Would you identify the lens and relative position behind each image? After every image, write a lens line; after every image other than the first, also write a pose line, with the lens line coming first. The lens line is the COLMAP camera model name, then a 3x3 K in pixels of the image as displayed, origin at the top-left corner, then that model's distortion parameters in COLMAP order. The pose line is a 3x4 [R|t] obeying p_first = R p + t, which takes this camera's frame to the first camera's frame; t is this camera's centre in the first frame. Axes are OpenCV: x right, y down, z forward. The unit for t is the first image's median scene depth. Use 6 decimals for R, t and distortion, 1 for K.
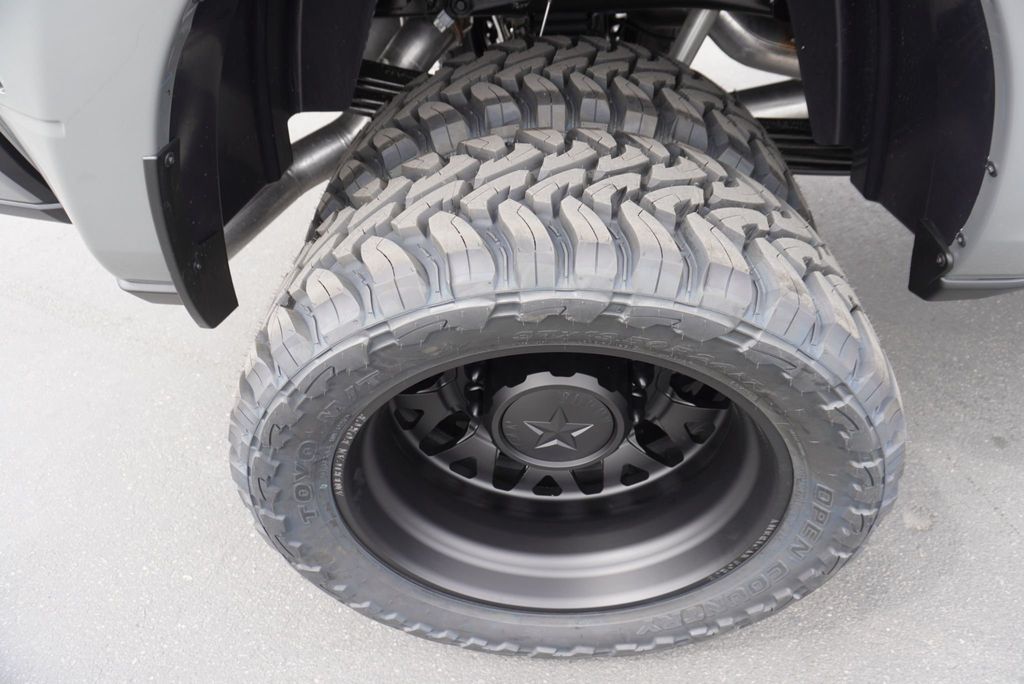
lens RADIAL K [[680.8, 0, 514.5], [0, 680.8, 327.7], [0, 0, 1]] dist [-0.023727, 0.002417]
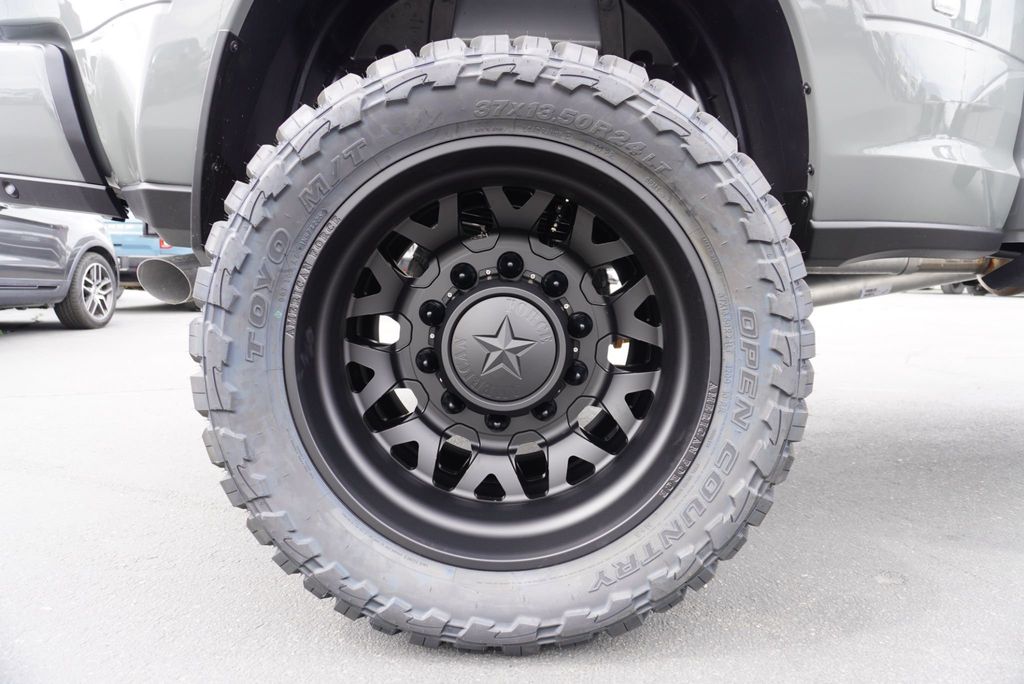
lens RADIAL K [[680.8, 0, 514.5], [0, 680.8, 327.7], [0, 0, 1]] dist [-0.023727, 0.002417]
pose [[0.996154, 0.063774, 0.060086, 0.015762], [-0.015201, 0.801140, -0.598284, 0.810169], [-0.086292, 0.595070, 0.799028, 0.144289]]
